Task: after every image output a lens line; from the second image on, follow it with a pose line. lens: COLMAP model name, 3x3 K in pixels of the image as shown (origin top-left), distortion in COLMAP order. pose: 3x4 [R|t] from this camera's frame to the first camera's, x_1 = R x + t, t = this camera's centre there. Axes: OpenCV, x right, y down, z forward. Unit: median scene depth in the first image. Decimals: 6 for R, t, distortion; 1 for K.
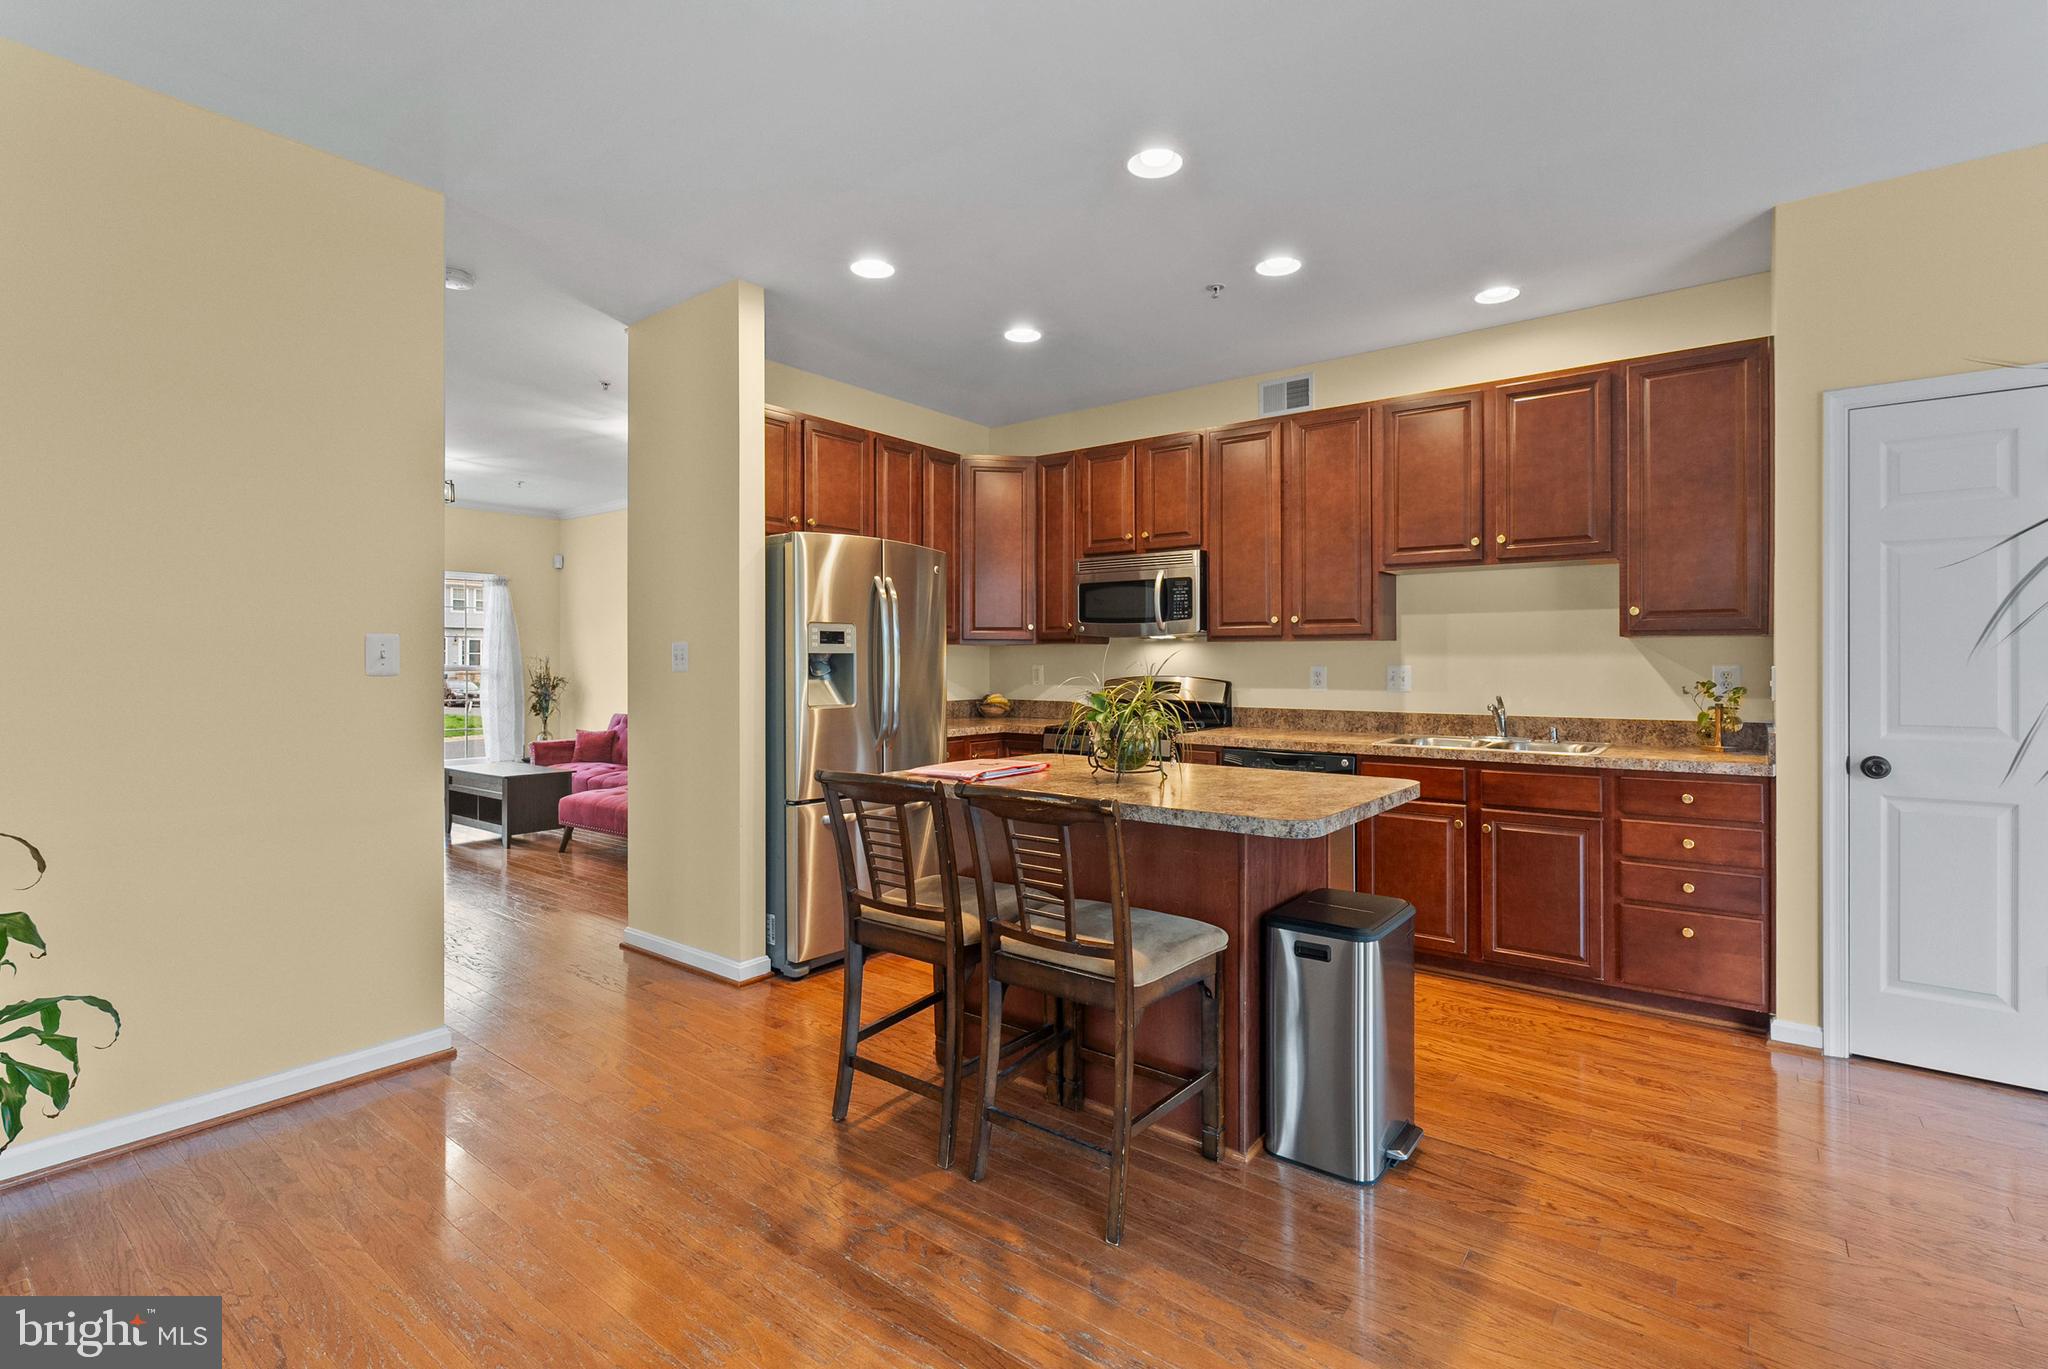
lens RADIAL K [[950.2, 0, 1024.0], [0, 950.2, 684.5], [0, 0, 1]] dist [-0.002879, -0.000313]
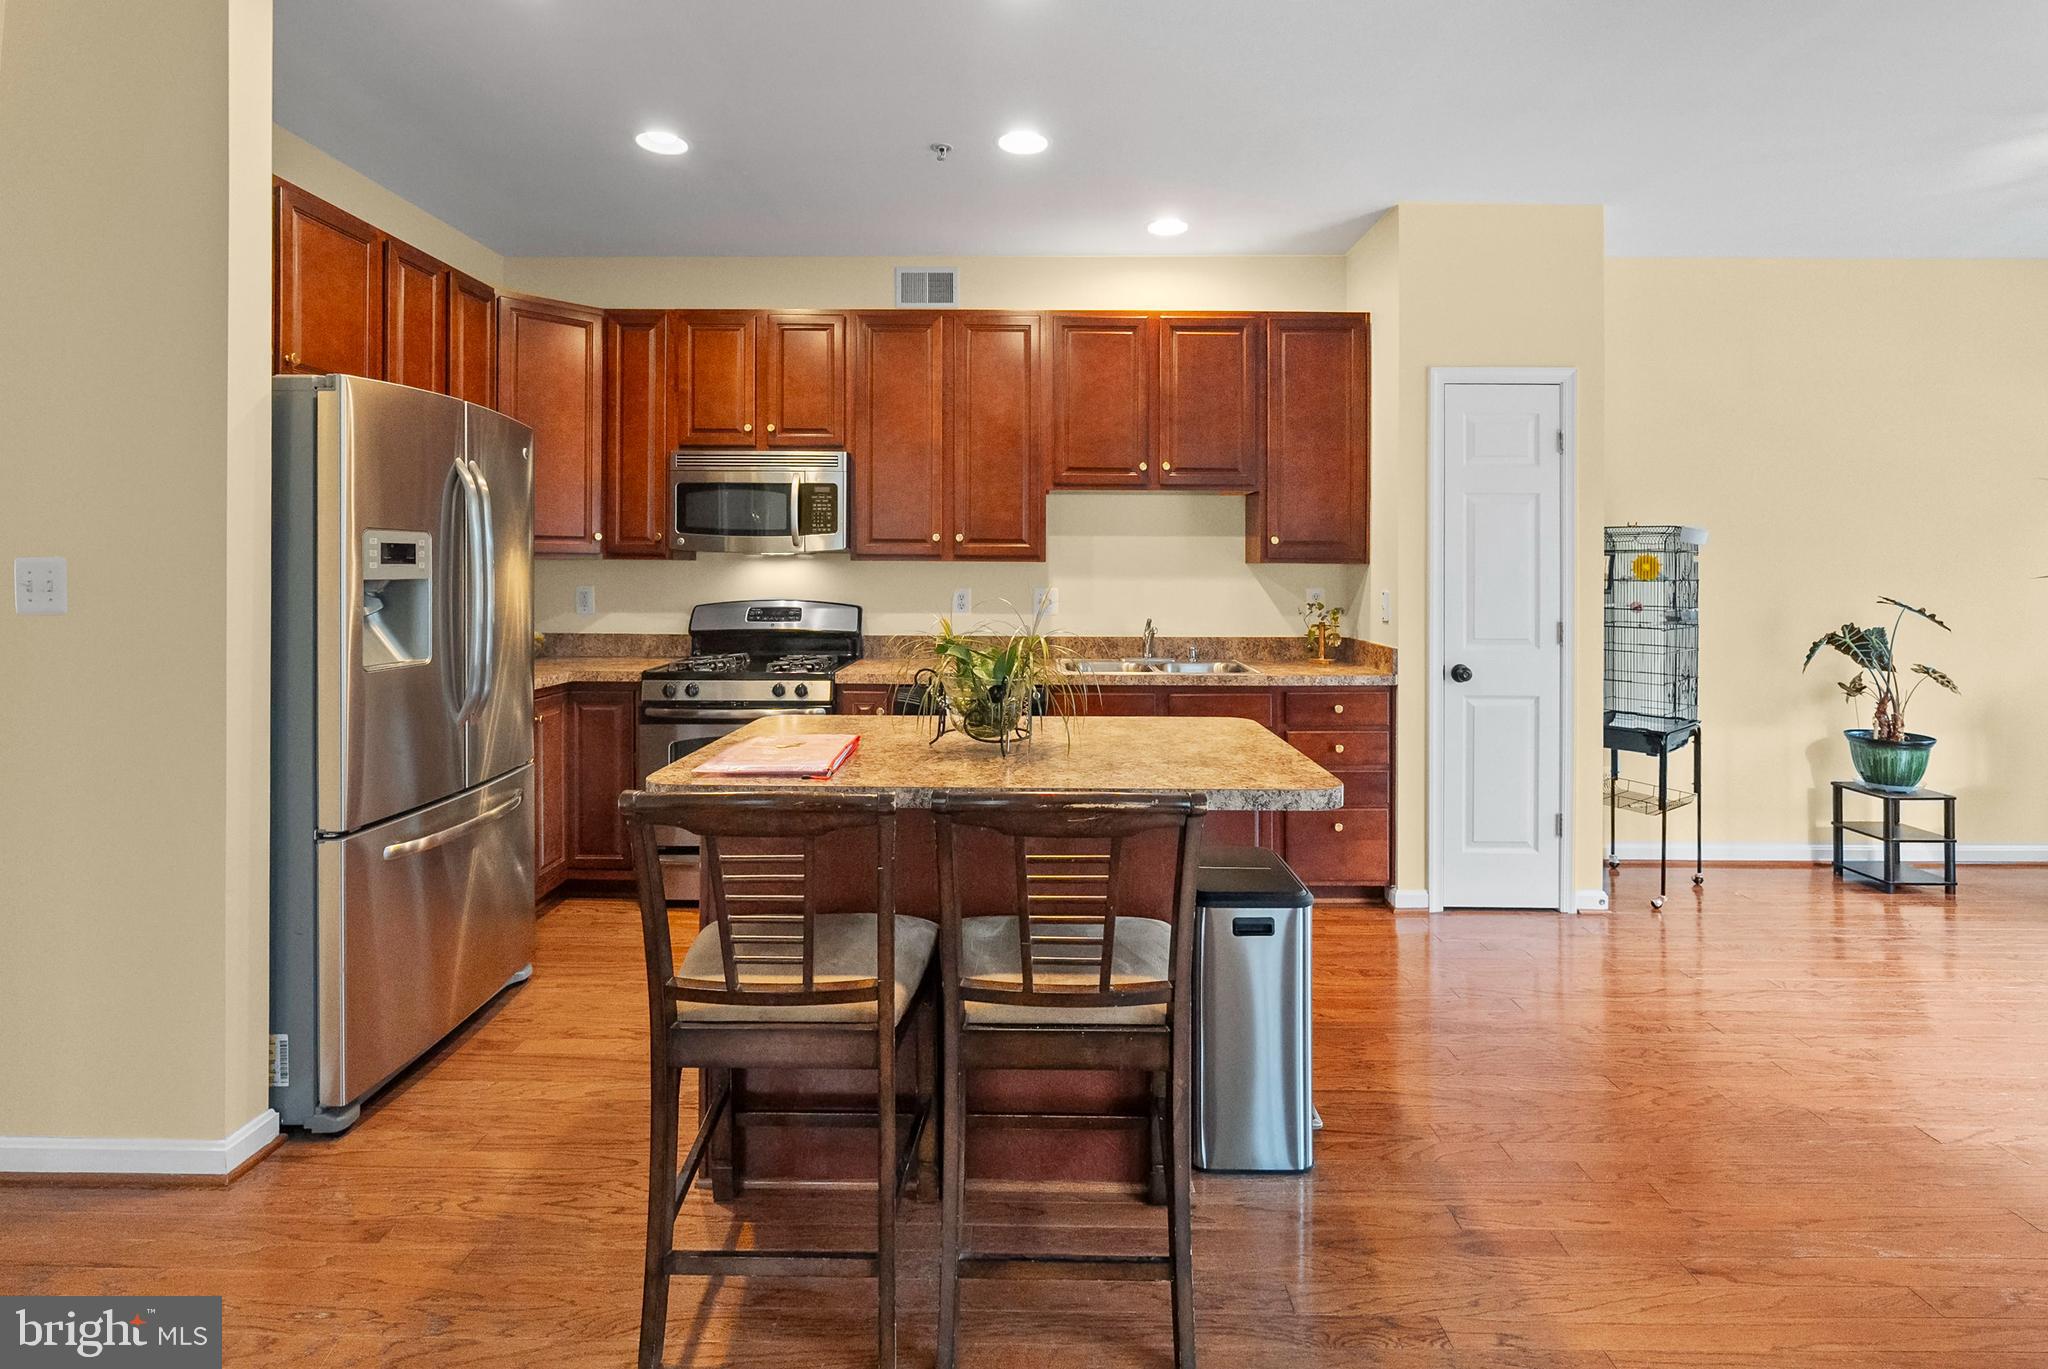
lens RADIAL K [[988.4, 0, 1026.1], [0, 988.4, 582.4], [0, 0, 1]] dist [-0.004565, 0.000106]
pose [[0.793340, -0.004029, 0.608765, -0.266726], [0.009119, 0.999945, -0.005265, -0.023648], [-0.608710, 0.009729, 0.793333, 0.248145]]
